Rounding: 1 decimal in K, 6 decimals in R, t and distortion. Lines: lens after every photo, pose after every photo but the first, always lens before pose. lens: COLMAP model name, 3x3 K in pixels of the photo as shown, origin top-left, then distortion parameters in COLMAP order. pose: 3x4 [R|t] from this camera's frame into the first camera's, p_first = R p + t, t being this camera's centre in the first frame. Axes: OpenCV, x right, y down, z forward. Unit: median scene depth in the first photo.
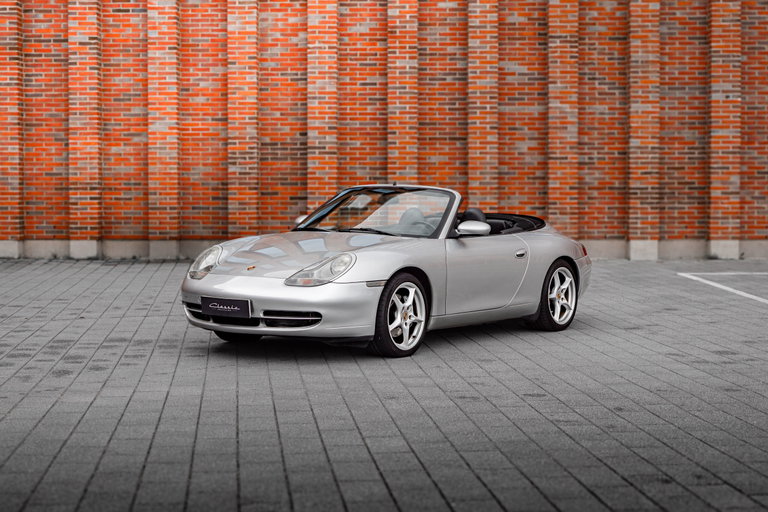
lens RADIAL K [[1365.6, 0, 384.0], [0, 1365.6, 256.0], [0, 0, 1]] dist [-0.054646, 0.165809]
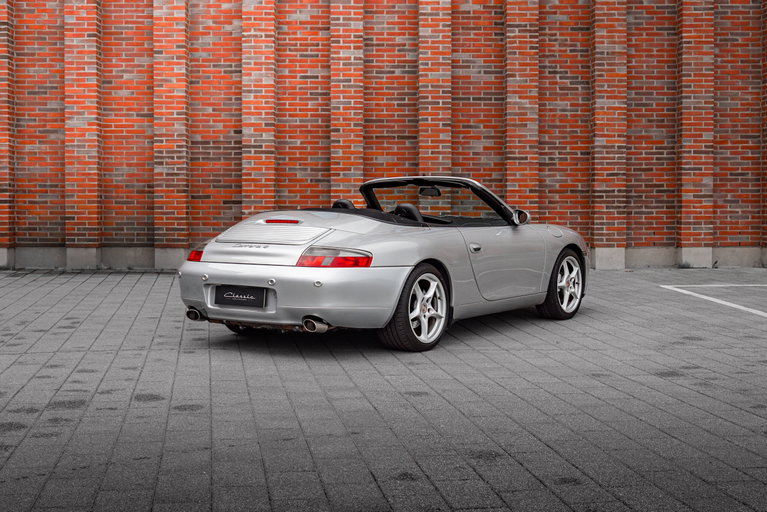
lens RADIAL K [[1117.8, 0, 386.3], [0, 1117.8, 241.5], [0, 0, 1]] dist [-0.006174, -0.031742]
pose [[0.998916, -0.000844, 0.046548, 0.005040], [0.001367, 0.999936, -0.011208, -0.007460], [-0.046536, 0.011260, 0.998853, 0.253085]]
